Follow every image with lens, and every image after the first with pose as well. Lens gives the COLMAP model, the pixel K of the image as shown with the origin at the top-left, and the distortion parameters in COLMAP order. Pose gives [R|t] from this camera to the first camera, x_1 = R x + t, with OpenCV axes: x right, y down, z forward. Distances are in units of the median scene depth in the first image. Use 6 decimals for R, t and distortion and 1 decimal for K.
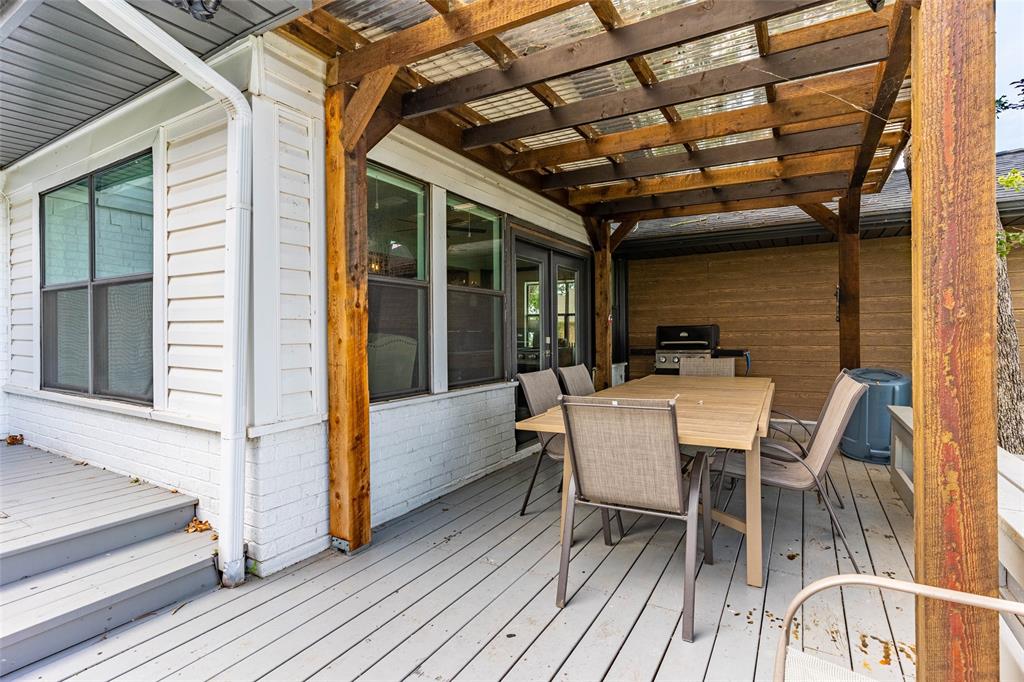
lens RADIAL K [[488.3, 0, 513.3], [0, 488.3, 336.0], [0, 0, 1]] dist [0.001430, -0.001540]
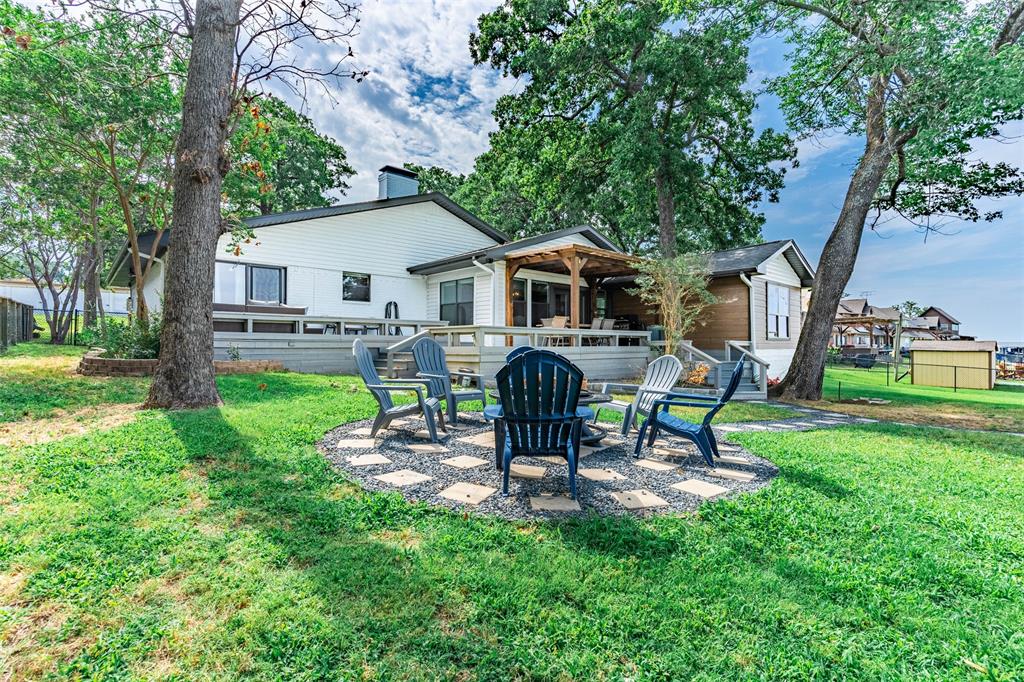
lens RADIAL K [[488.3, 0, 511.5], [0, 488.3, 341.7], [0, 0, 1]] dist [0.001430, -0.001540]
pose [[0.955122, 0.000671, -0.296213, 1.022727], [-0.004018, 0.999935, -0.010689, 0.306659], [0.296187, 0.011400, 0.955062, -3.305430]]
